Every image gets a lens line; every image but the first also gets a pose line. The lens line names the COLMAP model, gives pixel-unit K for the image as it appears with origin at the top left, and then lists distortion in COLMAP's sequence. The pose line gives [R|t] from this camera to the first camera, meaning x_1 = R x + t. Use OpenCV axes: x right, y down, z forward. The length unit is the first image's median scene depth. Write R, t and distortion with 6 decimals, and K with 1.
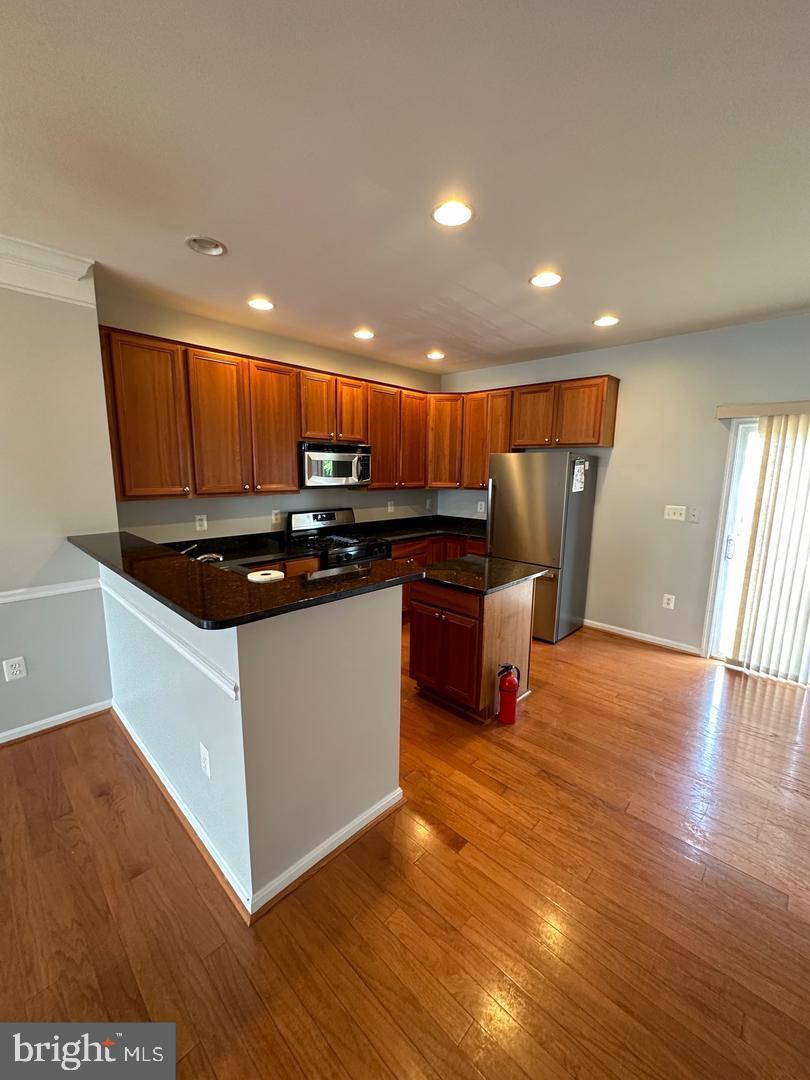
lens RADIAL K [[430.6, 0, 405.0], [0, 430.6, 540.0], [0, 0, 1]] dist [-0.001902, 0.000219]
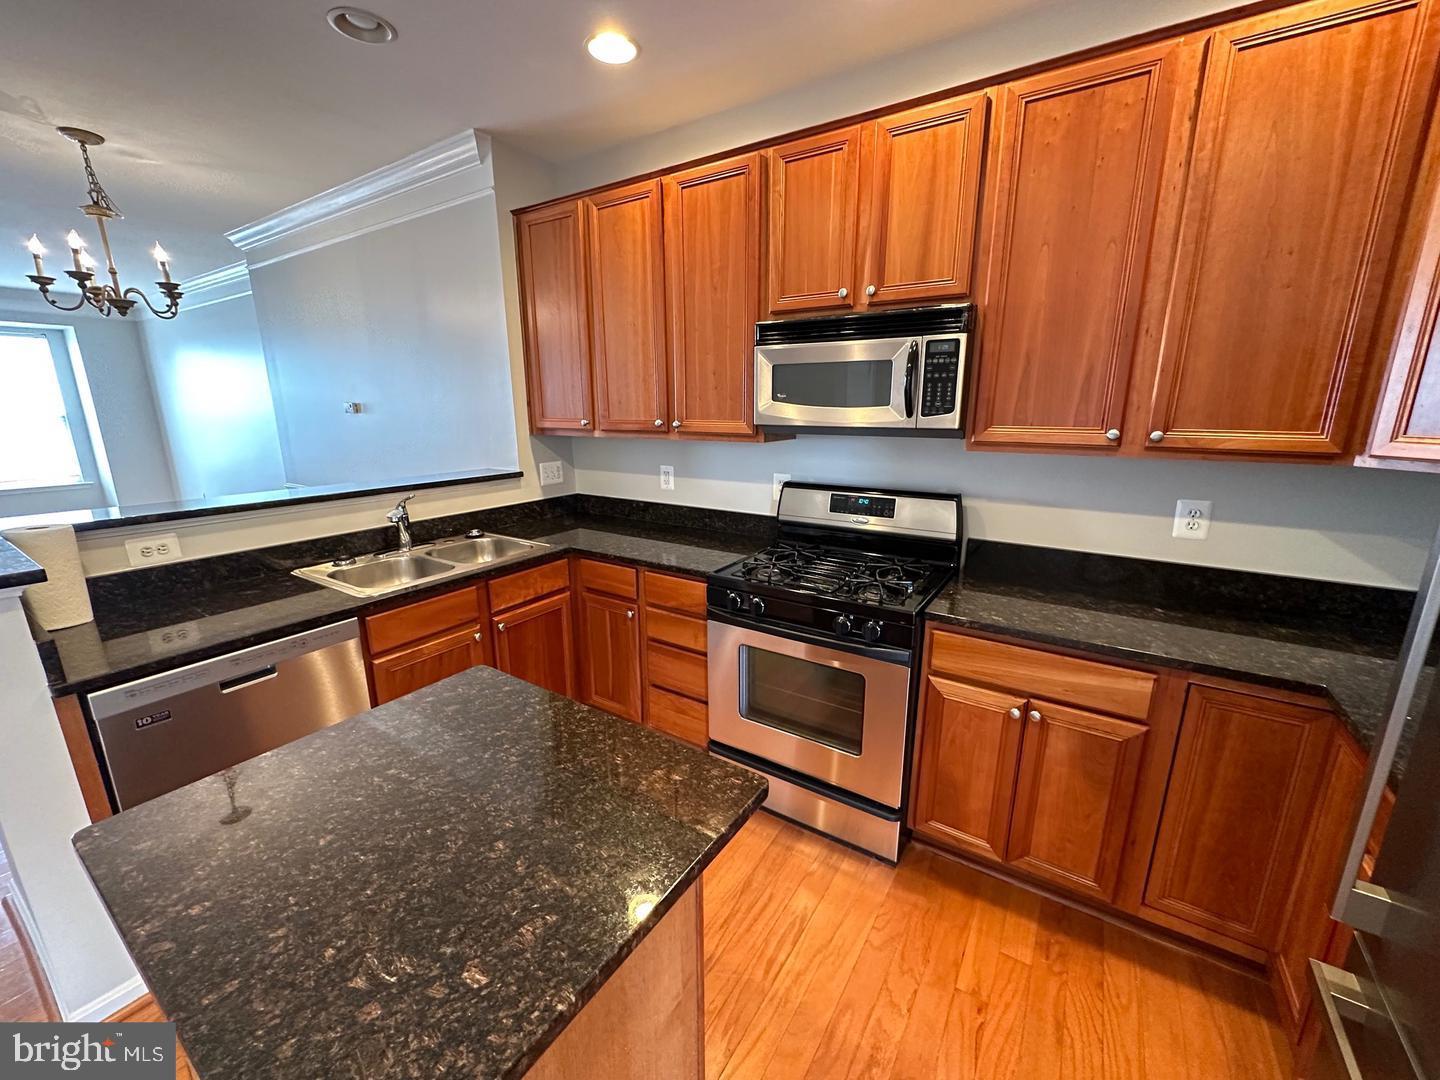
lens RADIAL K [[574.1, 0, 720.0], [0, 574.1, 540.0], [0, 0, 1]] dist [-0.001902, 0.000219]
pose [[0.170605, 0.217360, -0.961066, 0.386698], [-0.154782, 0.969168, 0.191716, -0.127253], [0.973107, 0.116048, 0.198988, 0.920496]]
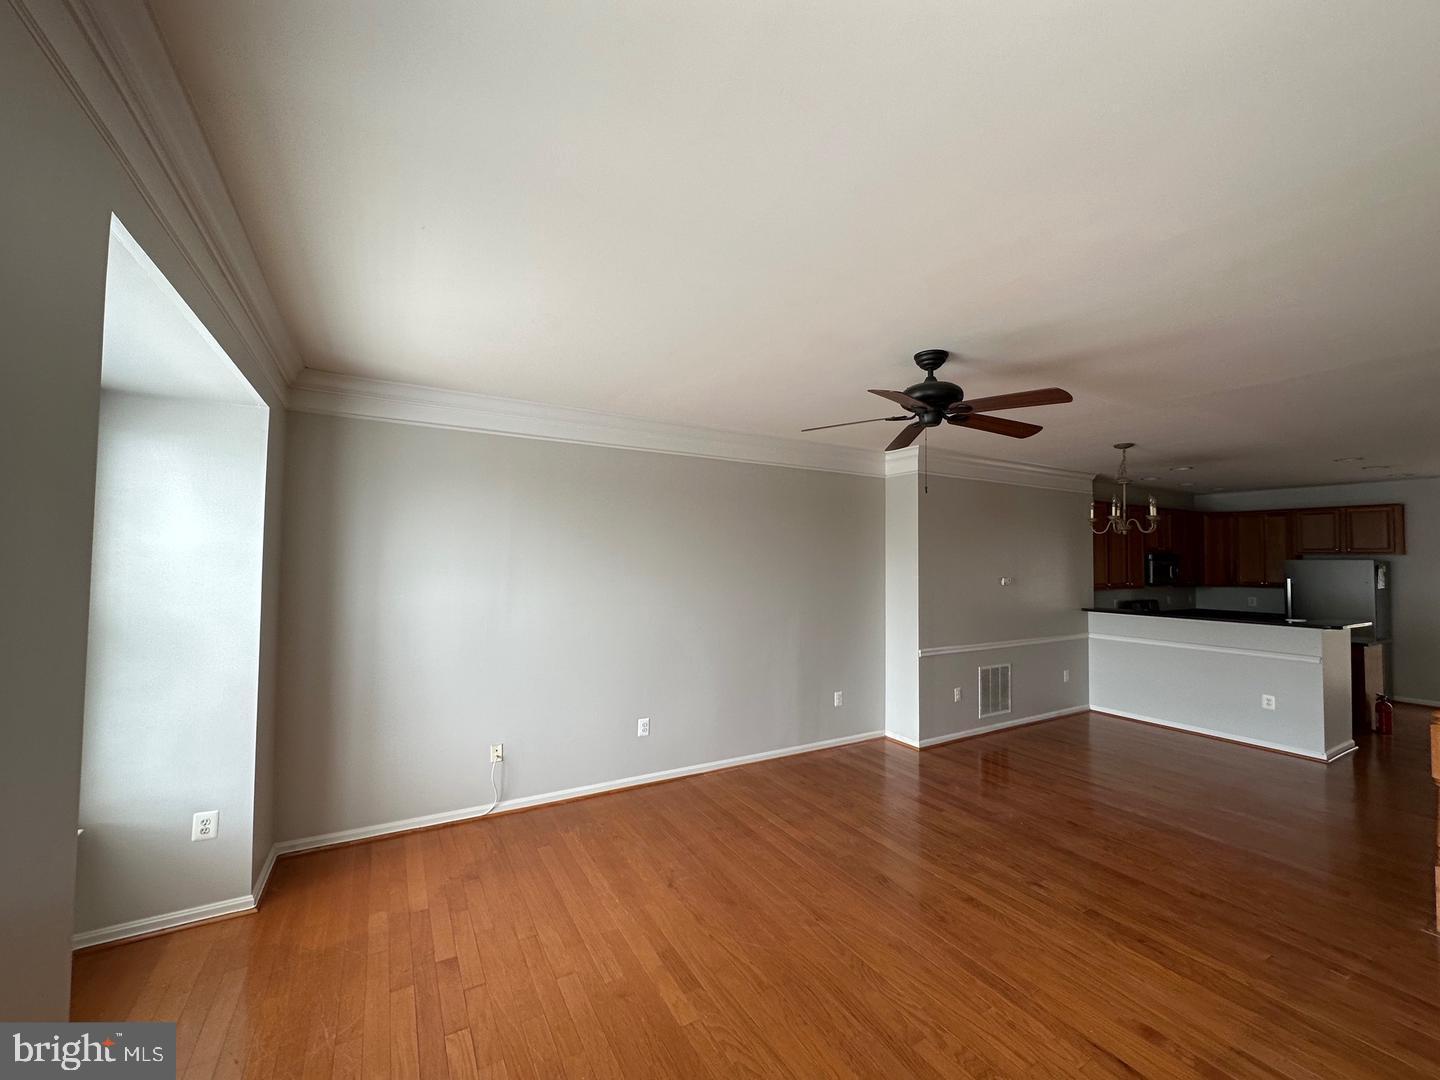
lens RADIAL K [[574.1, 0, 720.0], [0, 574.1, 540.0], [0, 0, 1]] dist [-0.001902, 0.000219]
pose [[0.959715, -0.014468, -0.280601, -1.237891], [-0.041504, 0.980418, -0.192503, 0.193340], [0.277891, 0.196394, 0.940322, -1.470510]]
